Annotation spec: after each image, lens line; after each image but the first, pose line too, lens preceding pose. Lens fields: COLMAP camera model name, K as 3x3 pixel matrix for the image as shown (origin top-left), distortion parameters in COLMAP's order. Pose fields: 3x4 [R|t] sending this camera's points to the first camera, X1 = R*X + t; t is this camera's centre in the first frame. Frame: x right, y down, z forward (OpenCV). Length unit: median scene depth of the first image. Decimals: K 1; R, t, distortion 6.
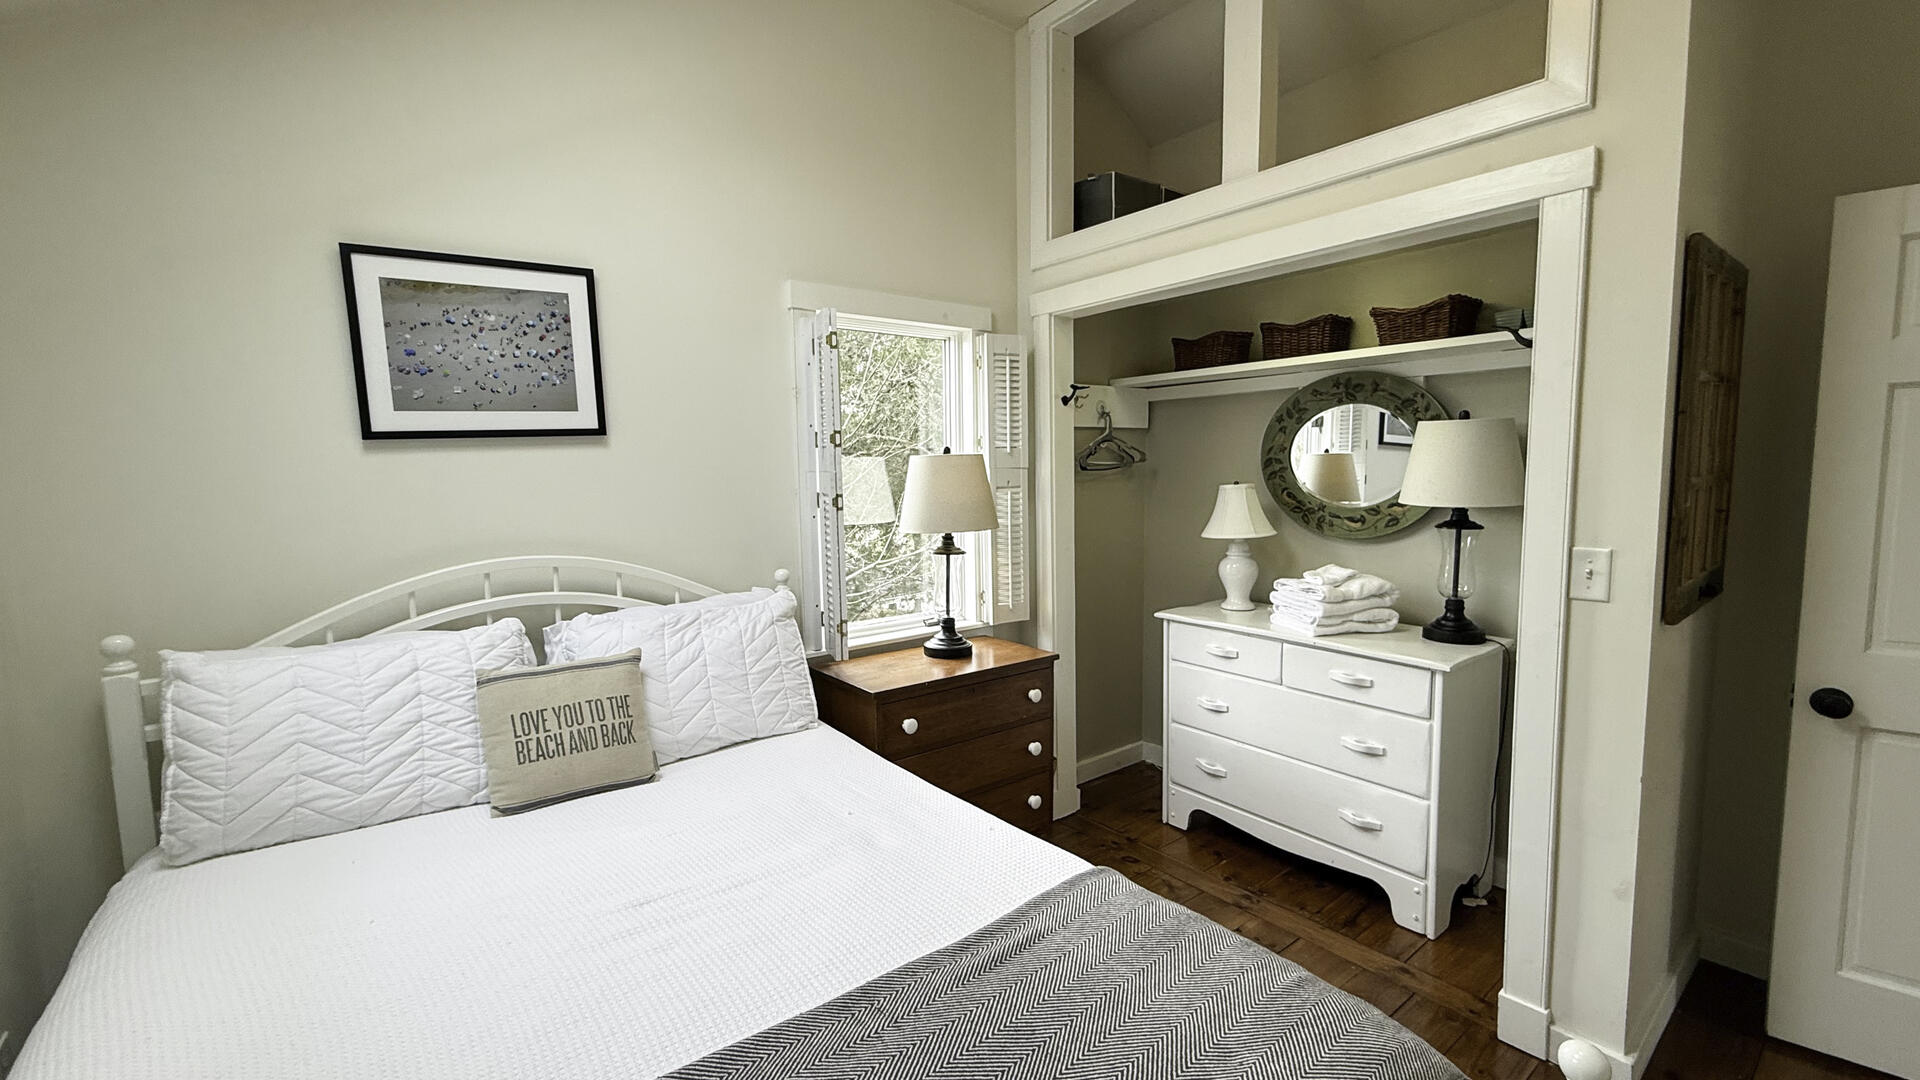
lens RADIAL K [[767.5, 0, 969.7], [0, 767.5, 537.8], [0, 0, 1]] dist [0.001272, 0.000435]
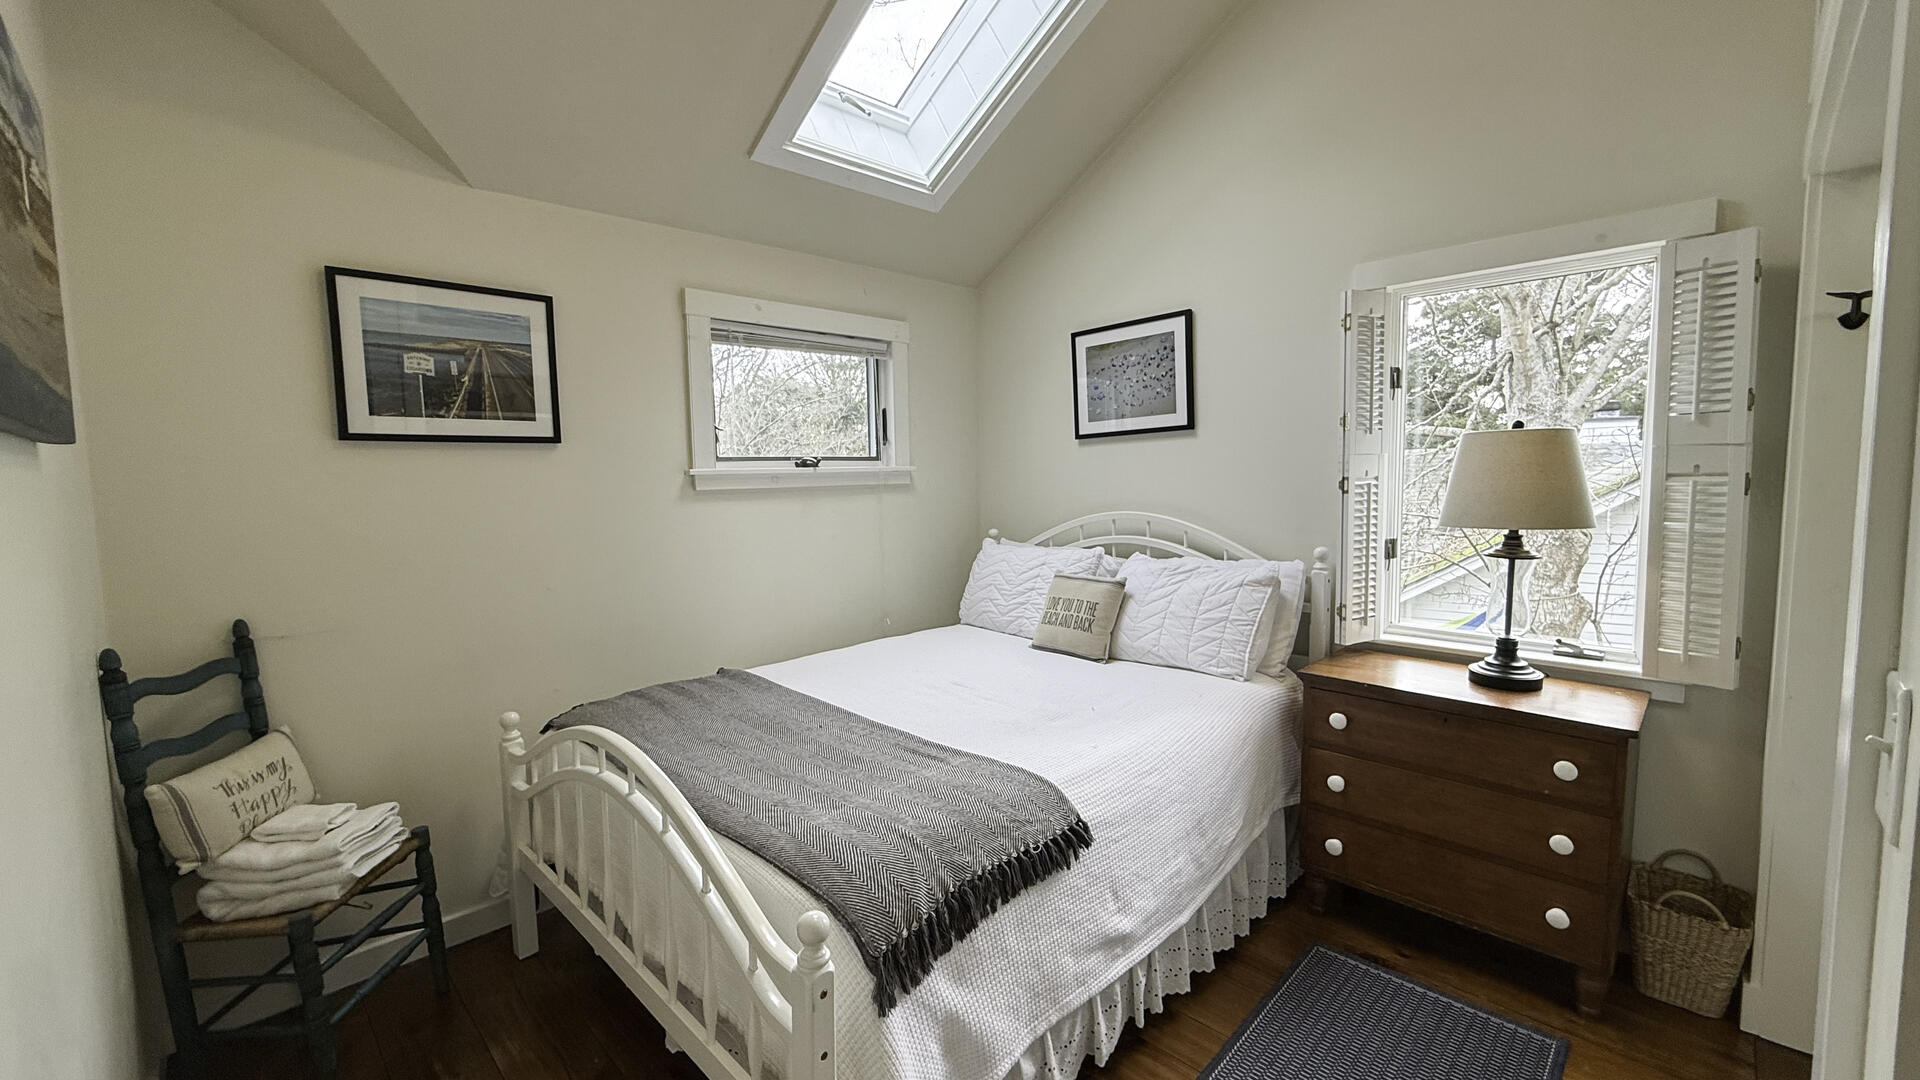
lens RADIAL K [[767.5, 0, 968.2], [0, 767.5, 532.0], [0, 0, 1]] dist [0.001272, 0.000435]
pose [[0.144950, 0.096206, -0.984751, 0.862231], [-0.070549, 0.993733, 0.086699, -0.043761], [0.986921, 0.056906, 0.150829, 0.428962]]
